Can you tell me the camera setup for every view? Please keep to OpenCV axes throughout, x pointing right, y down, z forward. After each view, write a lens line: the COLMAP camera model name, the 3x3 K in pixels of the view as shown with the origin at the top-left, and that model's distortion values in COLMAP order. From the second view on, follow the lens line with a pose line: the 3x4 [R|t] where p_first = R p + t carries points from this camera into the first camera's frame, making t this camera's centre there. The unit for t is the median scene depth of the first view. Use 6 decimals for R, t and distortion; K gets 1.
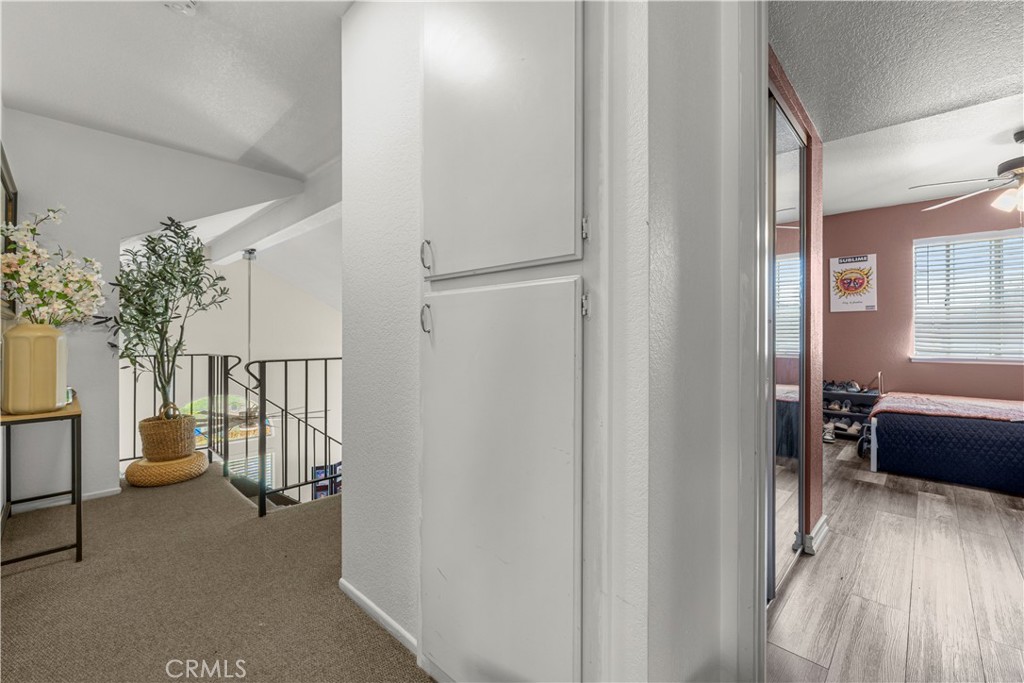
lens RADIAL K [[432.9, 0, 512.1], [0, 432.9, 332.5], [0, 0, 1]] dist [0.001260, 0.000274]
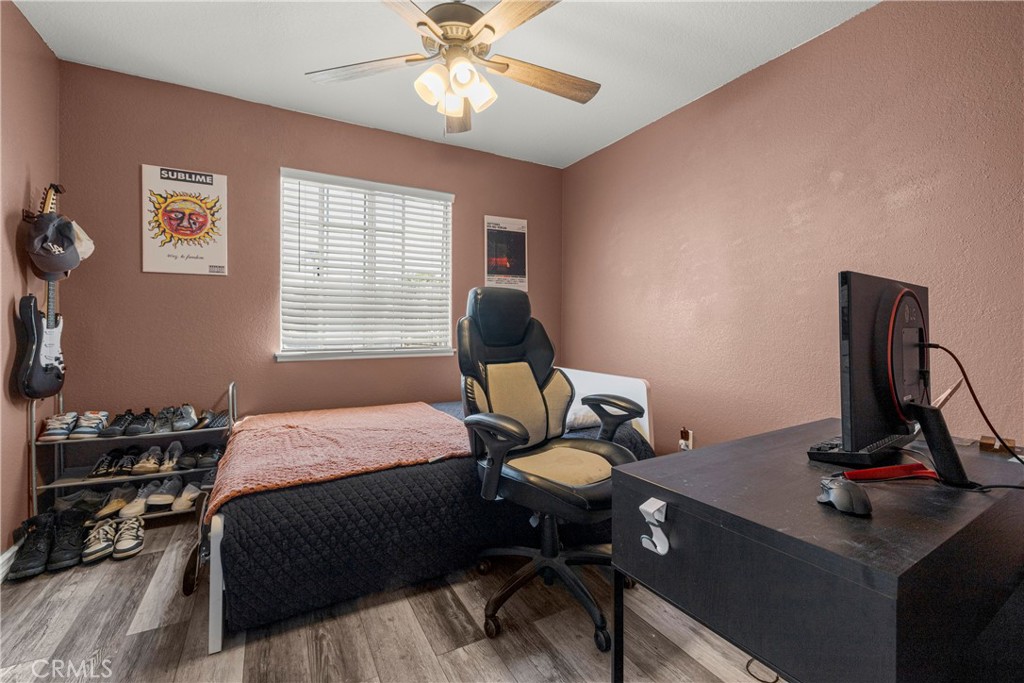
lens RADIAL K [[432.9, 0, 512.1], [0, 432.9, 332.5], [0, 0, 1]] dist [0.001260, 0.000274]
pose [[0.291698, -0.011155, 0.956446, 0.407100], [-0.015805, 0.999739, 0.016480, 0.009352], [-0.956380, -0.019923, 0.291445, 0.476951]]
